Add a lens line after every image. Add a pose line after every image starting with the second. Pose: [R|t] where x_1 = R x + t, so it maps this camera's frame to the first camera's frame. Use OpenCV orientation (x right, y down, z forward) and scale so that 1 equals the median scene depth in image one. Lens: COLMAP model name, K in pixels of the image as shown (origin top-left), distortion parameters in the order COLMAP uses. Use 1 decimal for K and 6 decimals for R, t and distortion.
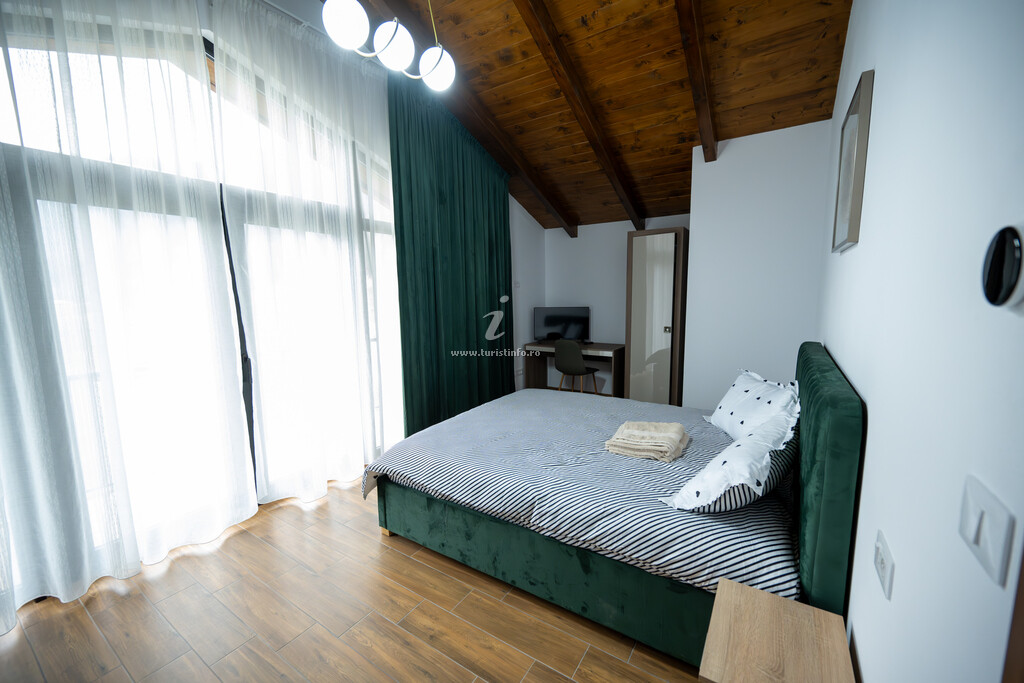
lens RADIAL K [[401.0, 0, 515.5], [0, 401.0, 344.8], [0, 0, 1]] dist [-0.000895, -0.000325]
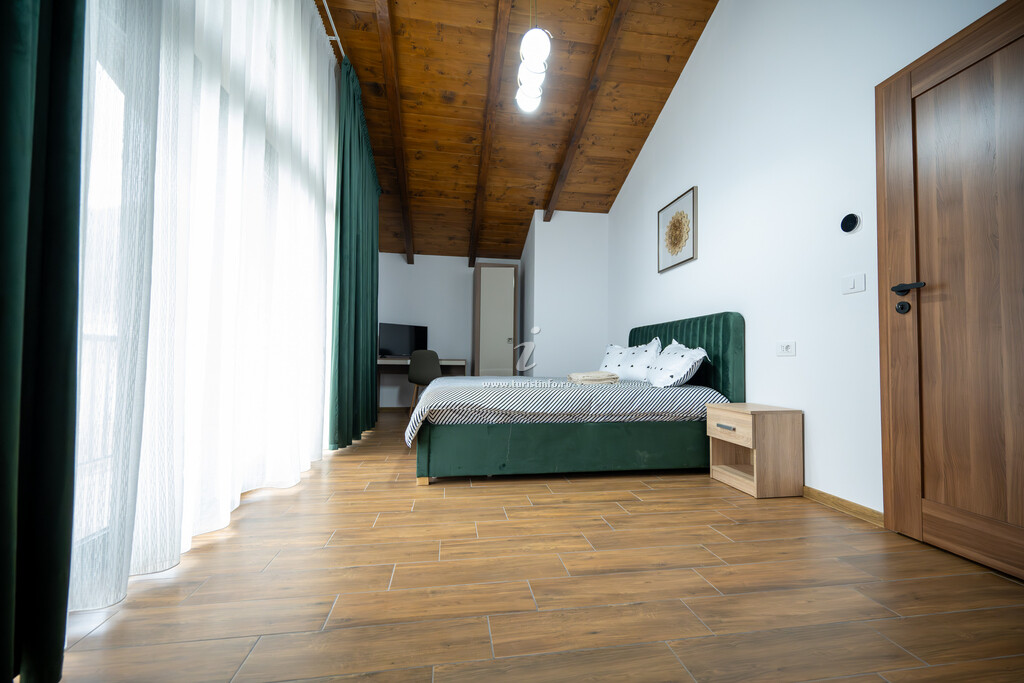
lens RADIAL K [[408.5, 0, 514.9], [0, 408.5, 344.4], [0, 0, 1]] dist [-0.000239, 0.000094]
pose [[0.746501, 0.050023, 0.663501, -0.674279], [0.062730, 0.987438, -0.145023, 0.234036], [-0.662421, 0.149881, 0.733985, 0.048942]]
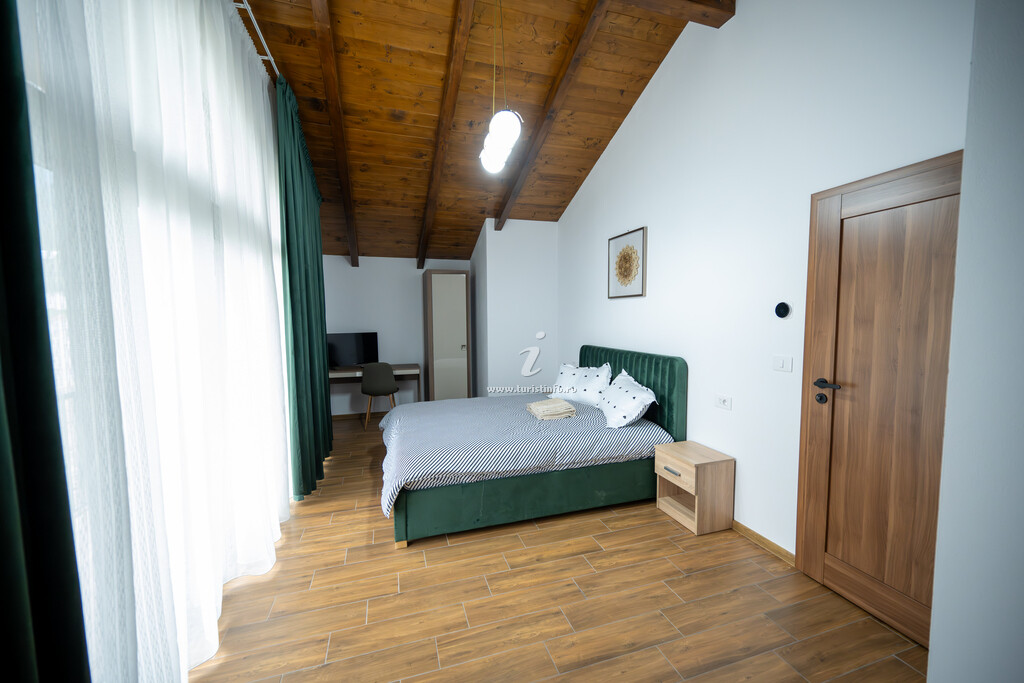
lens RADIAL K [[401.0, 0, 515.5], [0, 401.0, 344.8], [0, 0, 1]] dist [-0.000895, -0.000325]
pose [[0.638398, -0.042004, 0.768560, -0.729478], [0.097445, 0.994886, -0.026569, 0.007149], [-0.763514, 0.091854, 0.639226, 0.055225]]
